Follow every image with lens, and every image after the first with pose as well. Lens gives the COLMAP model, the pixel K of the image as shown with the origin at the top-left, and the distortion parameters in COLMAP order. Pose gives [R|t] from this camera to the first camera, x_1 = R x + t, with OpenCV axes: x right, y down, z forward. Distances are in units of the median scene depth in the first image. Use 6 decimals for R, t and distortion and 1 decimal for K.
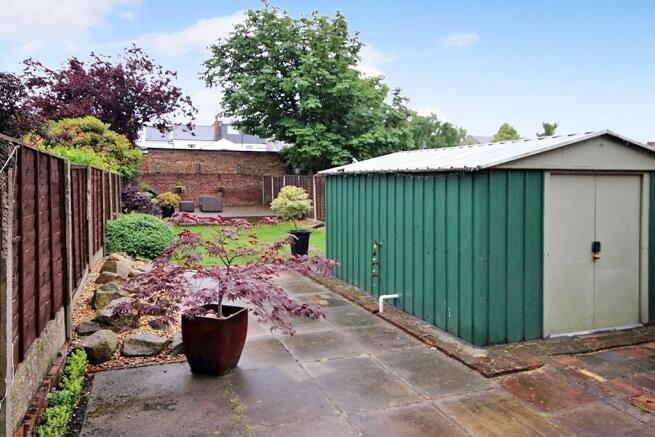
lens RADIAL K [[494.4, 0, 326.9], [0, 494.4, 203.4], [0, 0, 1]] dist [0.004527, 0.003504]
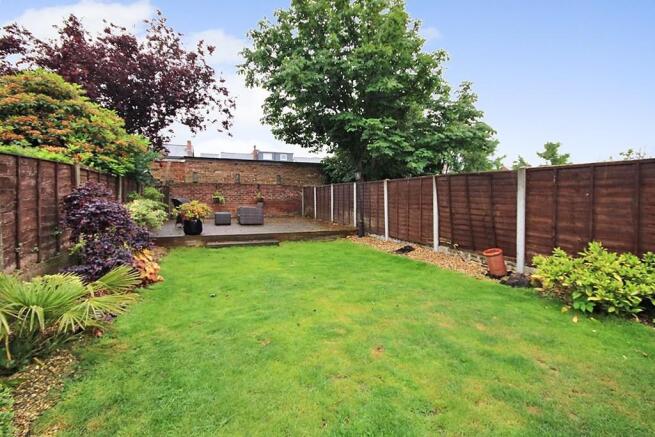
lens RADIAL K [[307.8, 0, 329.0], [0, 307.8, 201.5], [0, 0, 1]] dist [-0.002340, -0.000593]
pose [[0.999824, 0.001945, 0.018679, -0.105074], [-0.001286, 0.999379, -0.035219, -0.004819], [-0.018736, 0.035188, 0.999205, 0.452660]]
